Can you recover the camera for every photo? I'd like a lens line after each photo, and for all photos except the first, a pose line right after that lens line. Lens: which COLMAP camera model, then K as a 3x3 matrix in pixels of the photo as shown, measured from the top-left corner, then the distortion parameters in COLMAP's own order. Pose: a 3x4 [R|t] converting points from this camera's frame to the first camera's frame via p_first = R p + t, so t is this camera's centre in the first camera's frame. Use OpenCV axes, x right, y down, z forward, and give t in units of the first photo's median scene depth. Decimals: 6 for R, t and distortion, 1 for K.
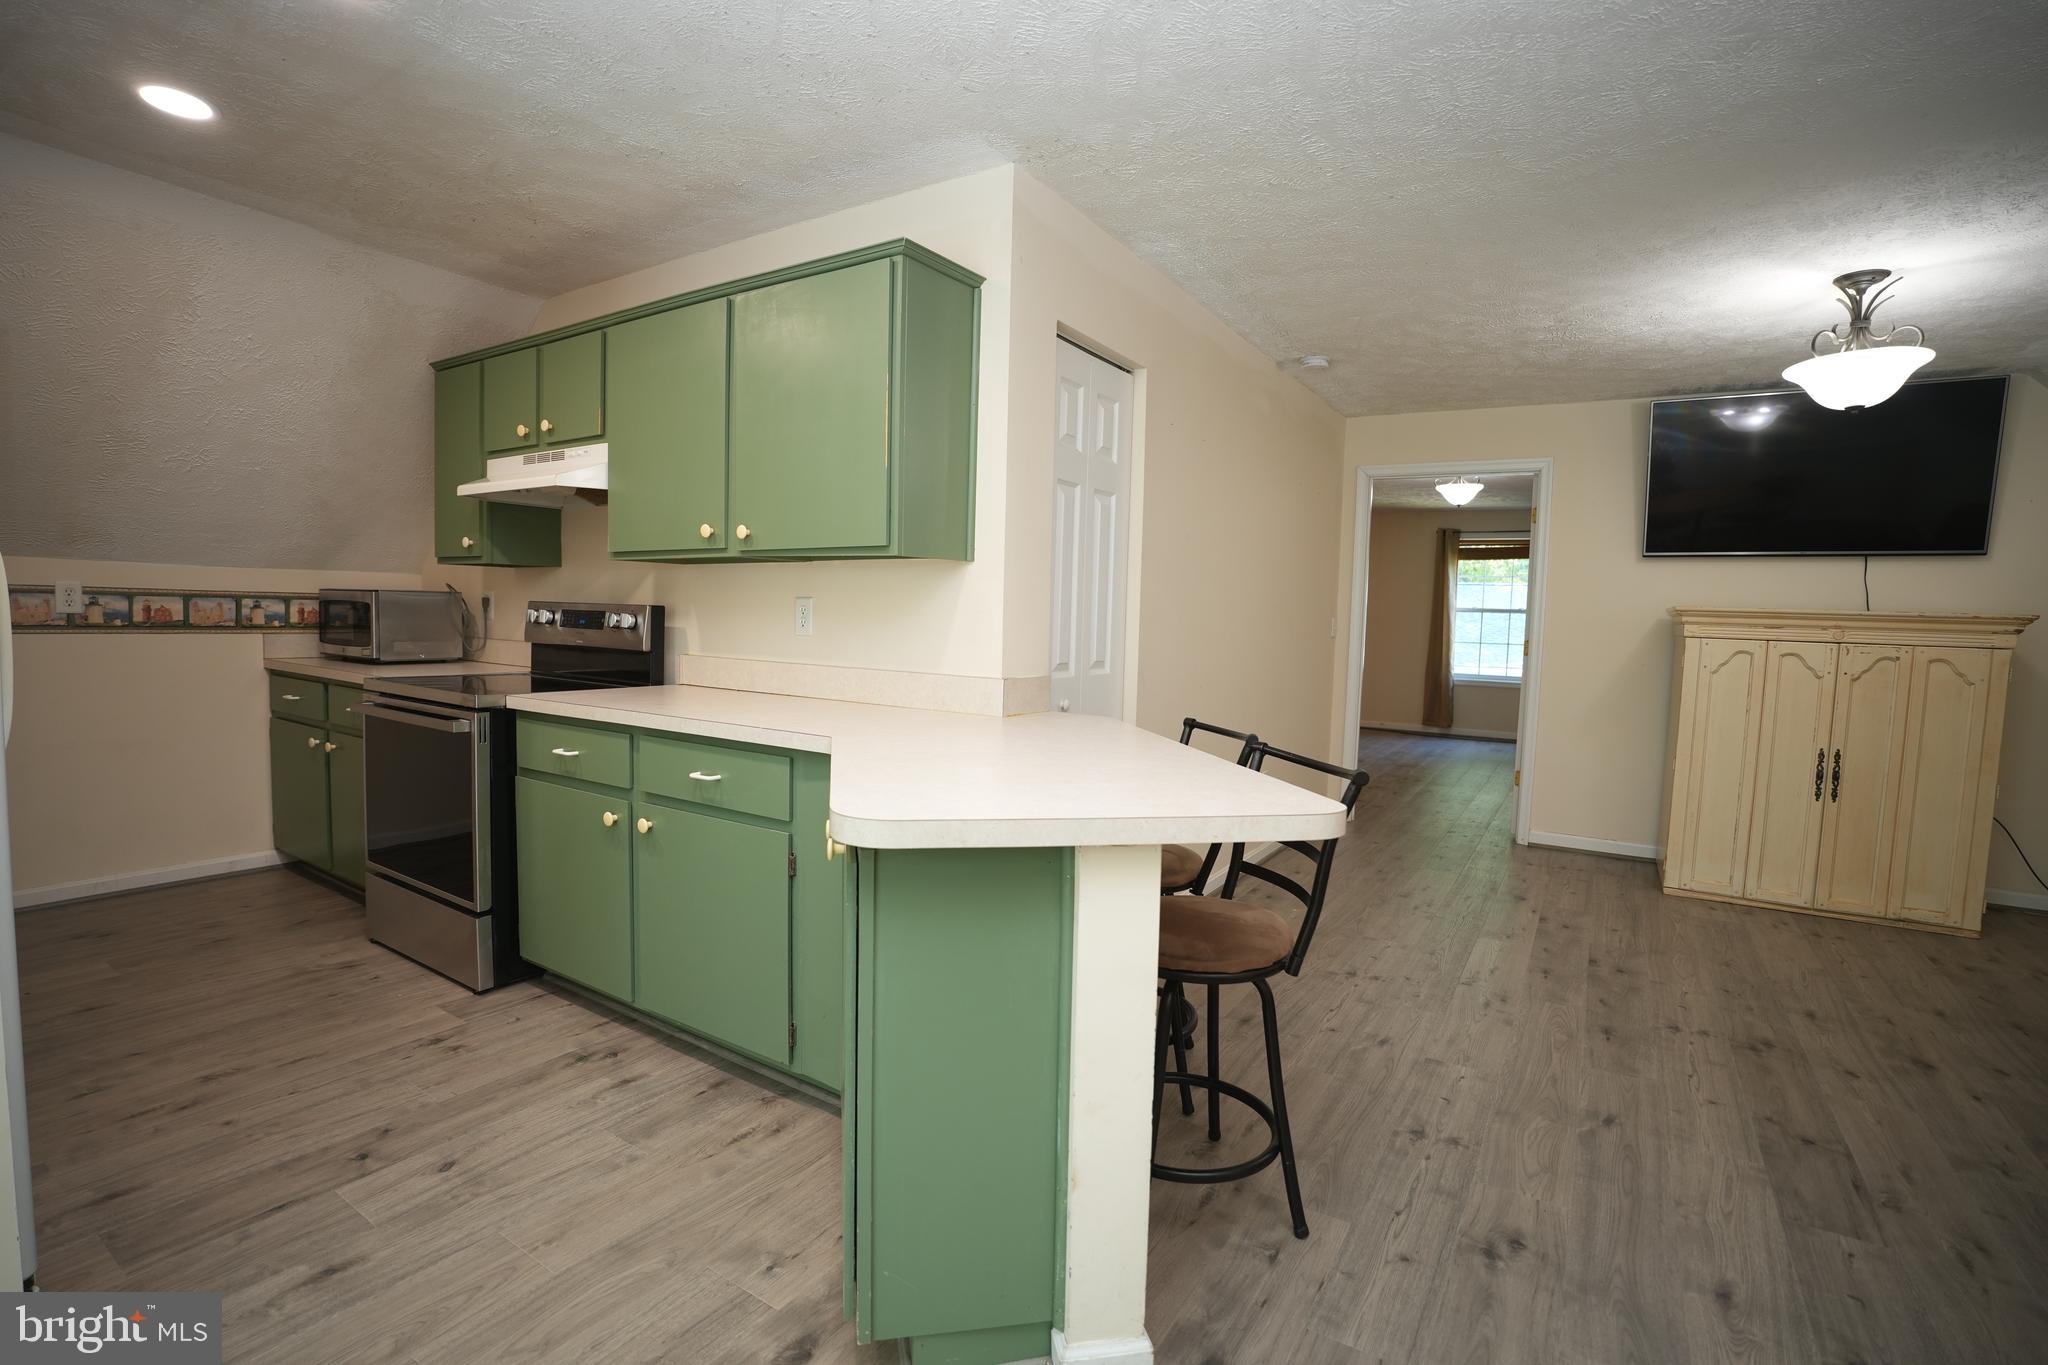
lens RADIAL K [[935.1, 0, 1024.0], [0, 935.1, 682.5], [0, 0, 1]] dist [-0.070330, 0.019539]
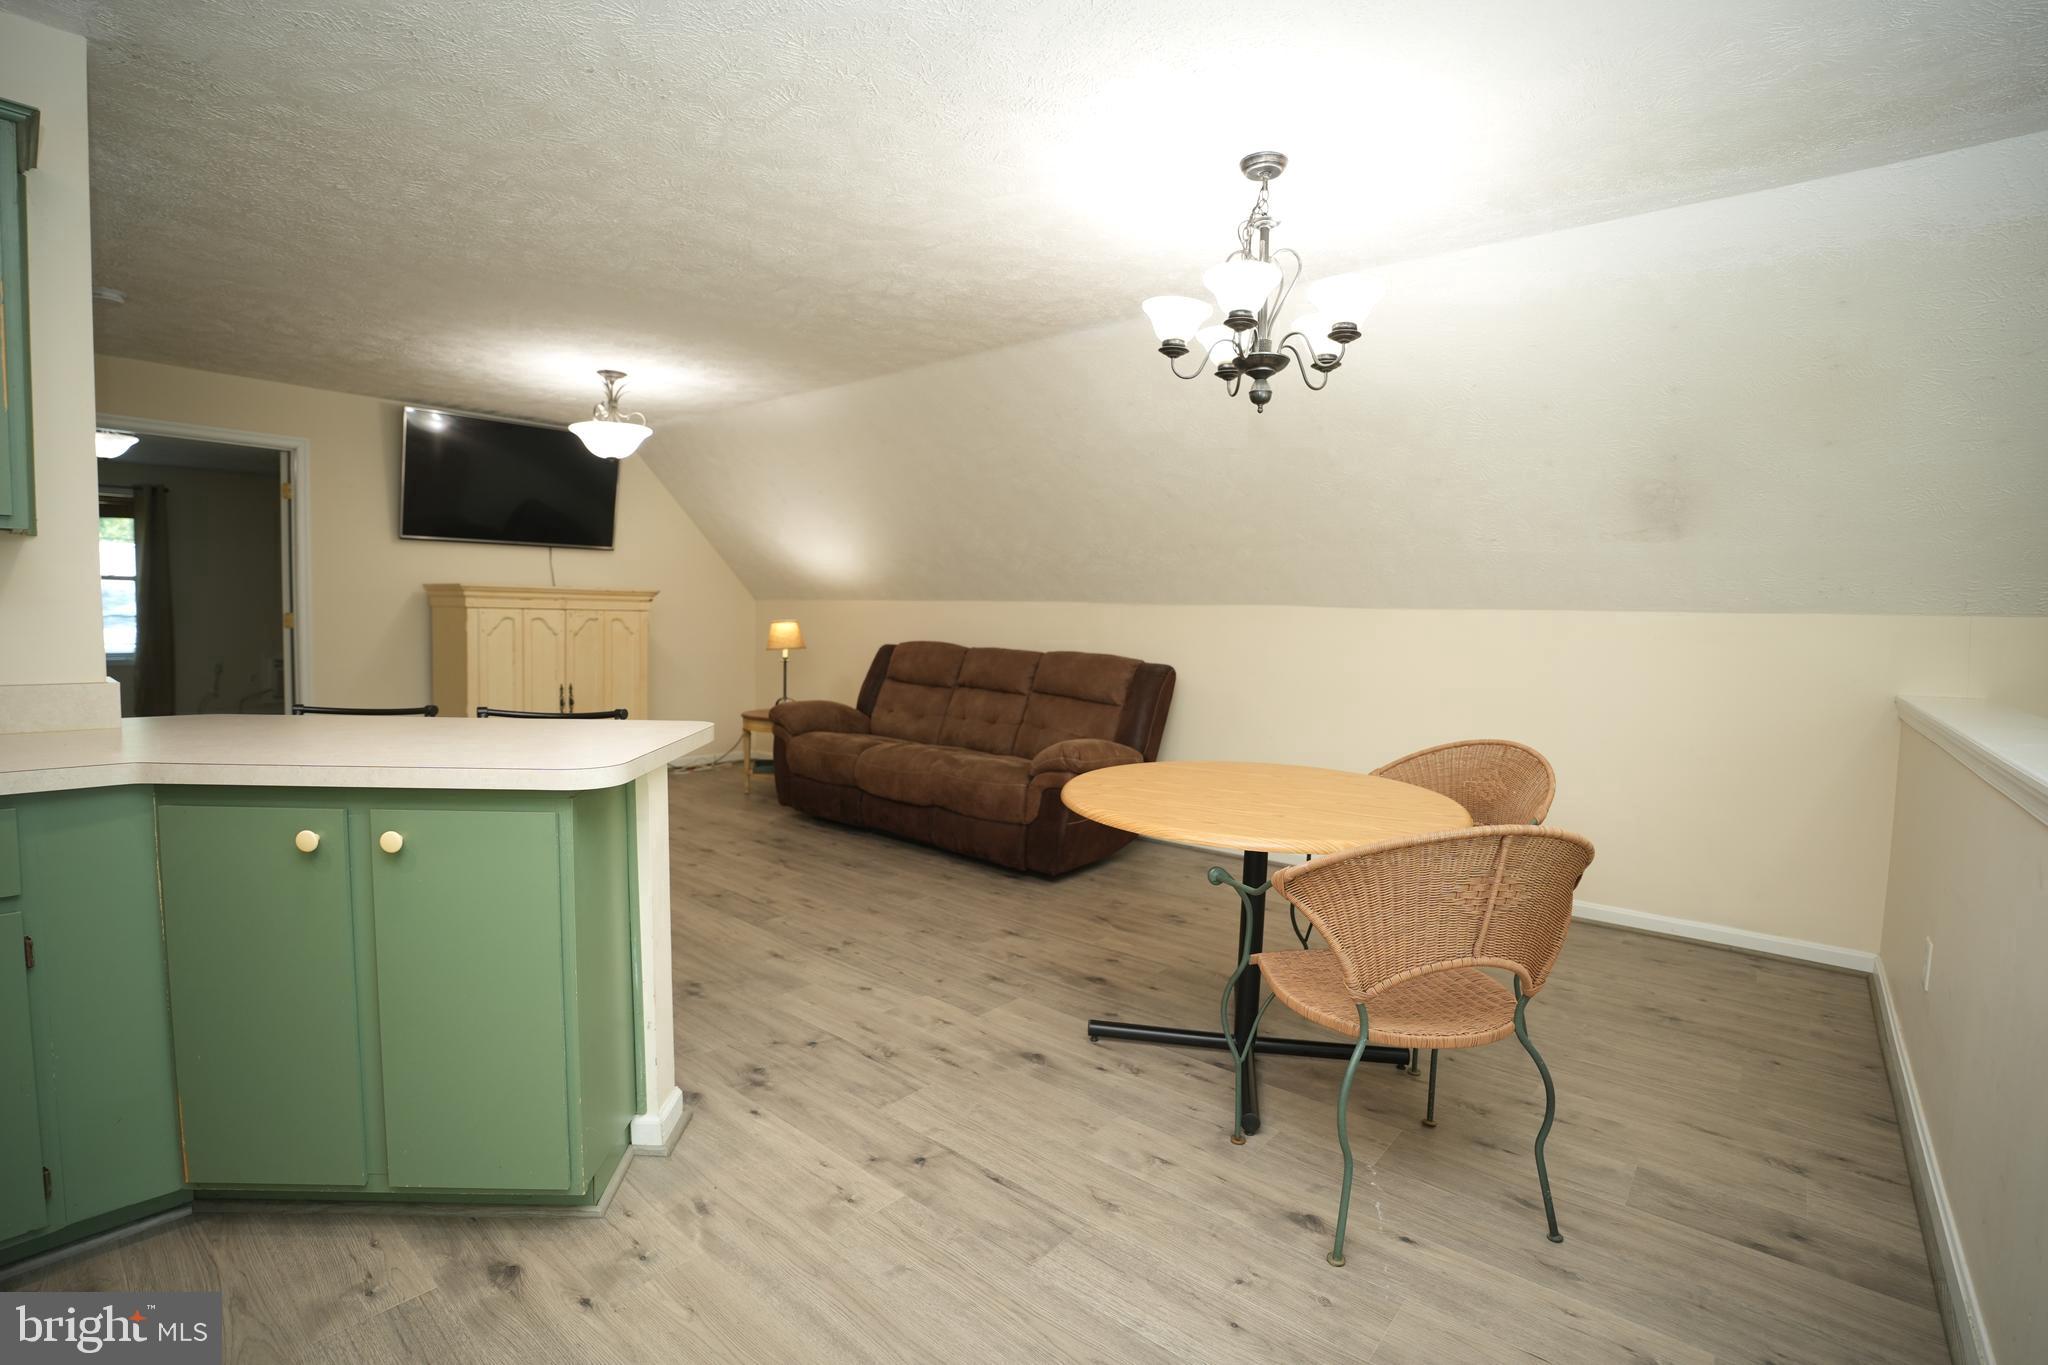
lens RADIAL K [[943.6, 0, 1024.2], [0, 943.6, 679.2], [0, 0, 1]] dist [-0.069186, 0.018618]
pose [[0.138561, -0.091515, 0.986117, -0.737555], [0.053518, 0.994958, 0.084815, -0.031918], [-0.988907, 0.041023, 0.142760, 0.103185]]
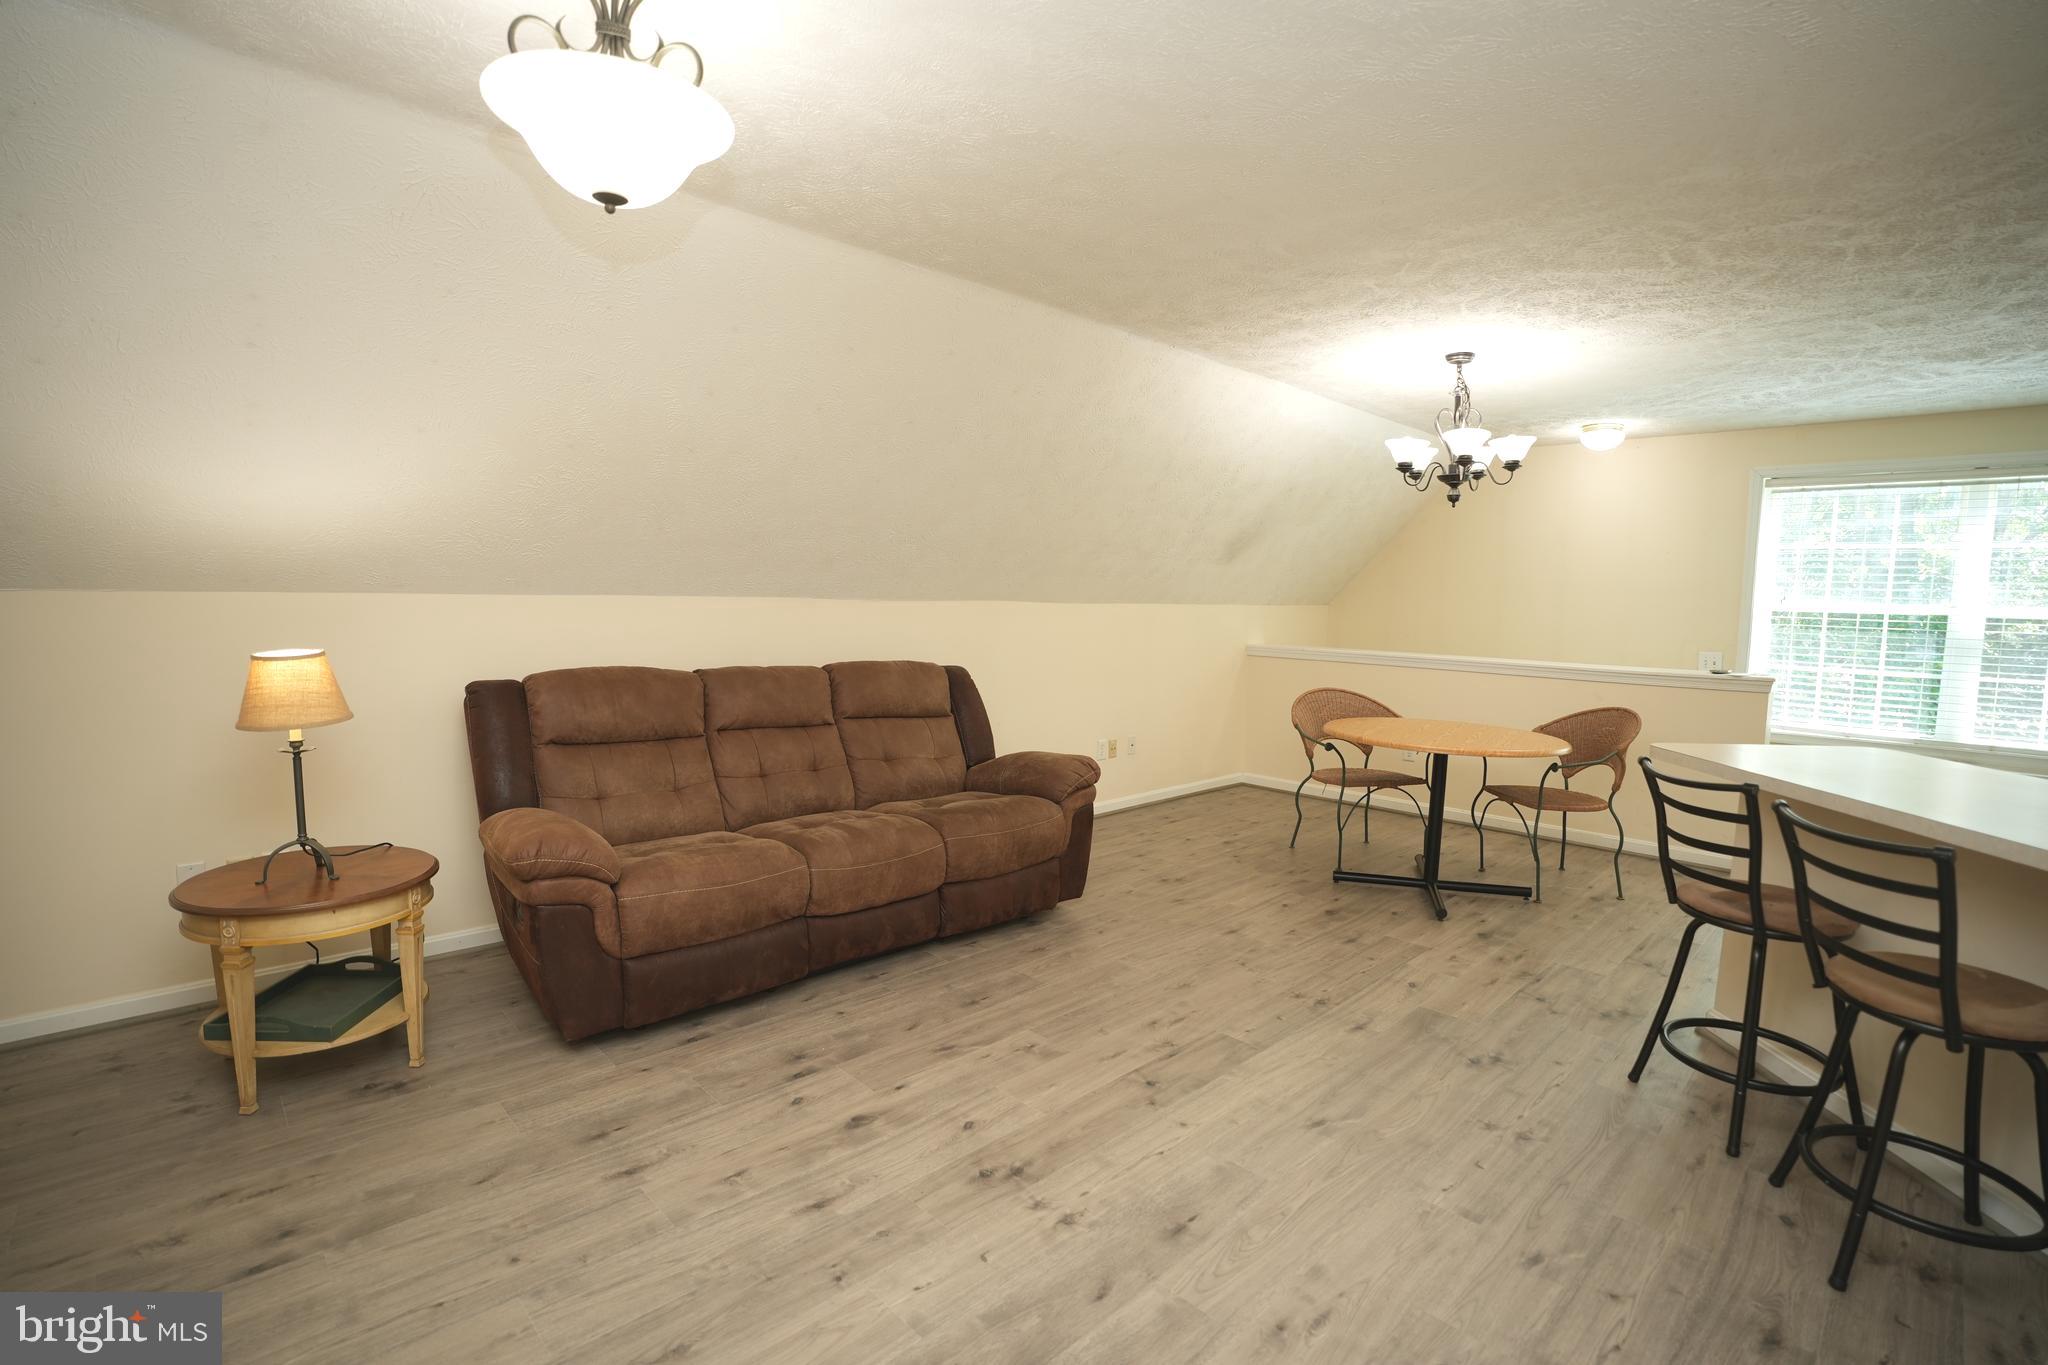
lens RADIAL K [[943.6, 0, 1024.2], [0, 943.6, 679.2], [0, 0, 1]] dist [-0.069186, 0.018618]
pose [[-0.971174, -0.069791, 0.227928, 0.721757], [-0.032015, 0.985705, 0.165411, -0.169680], [-0.236214, 0.153346, -0.959525, 1.891176]]
